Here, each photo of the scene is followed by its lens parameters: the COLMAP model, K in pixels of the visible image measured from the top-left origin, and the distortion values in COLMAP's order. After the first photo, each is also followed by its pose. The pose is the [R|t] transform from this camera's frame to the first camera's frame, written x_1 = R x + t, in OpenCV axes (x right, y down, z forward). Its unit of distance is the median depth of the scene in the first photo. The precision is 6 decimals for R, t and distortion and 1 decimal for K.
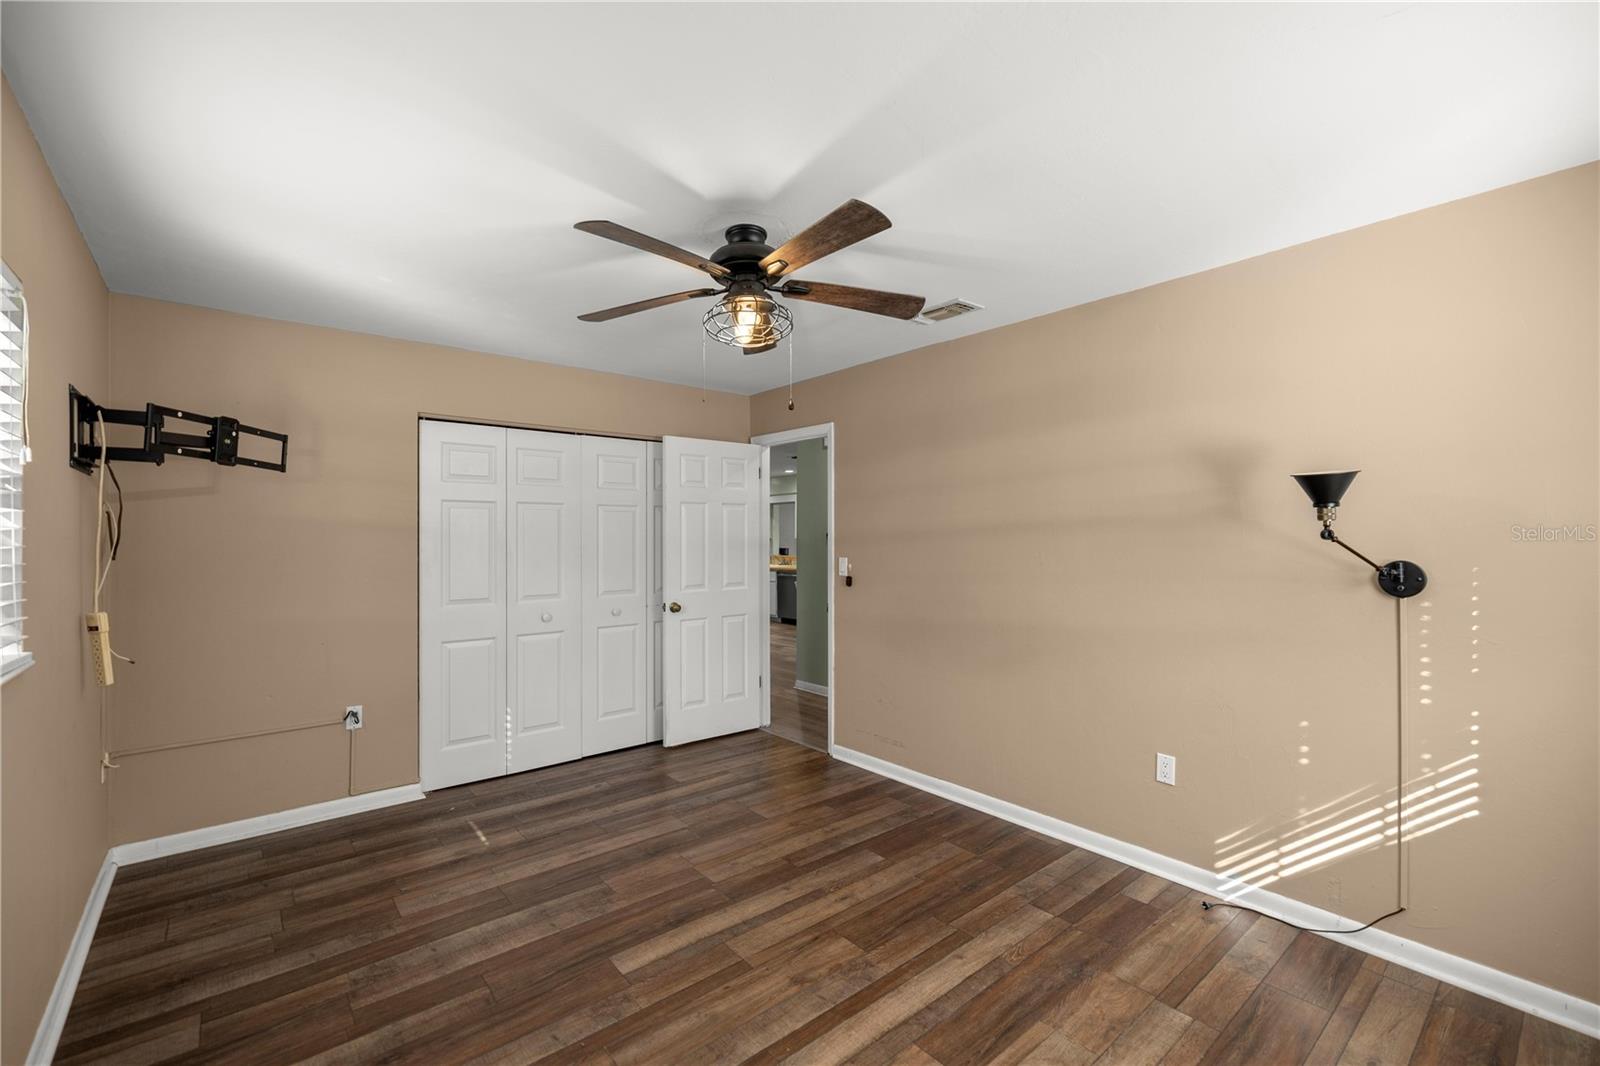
lens RADIAL K [[669.5, 0, 801.9], [0, 669.5, 547.6], [0, 0, 1]] dist [-0.000024, -0.000178]
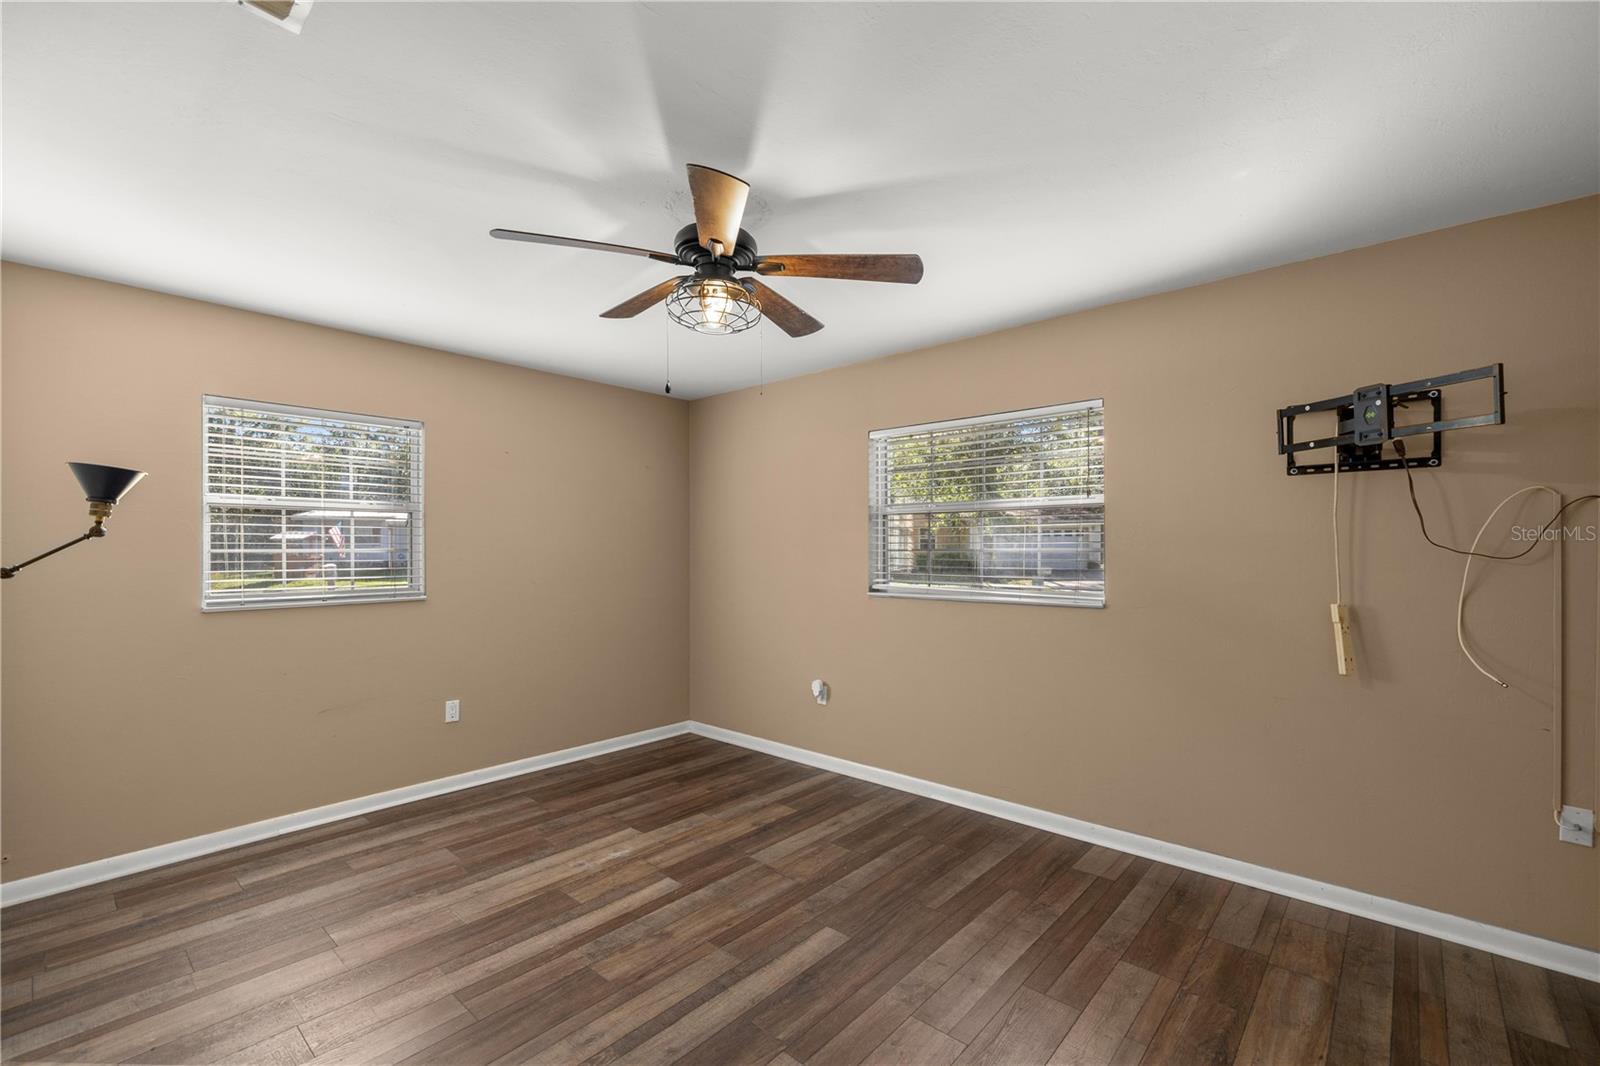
lens RADIAL K [[669.5, 0, 801.9], [0, 669.5, 547.6], [0, 0, 1]] dist [-0.000024, -0.000178]
pose [[-0.989518, 0.007596, -0.144207, -0.069454], [0.003472, 0.999578, 0.028829, -0.017173], [0.144365, 0.028026, -0.989128, 1.969480]]
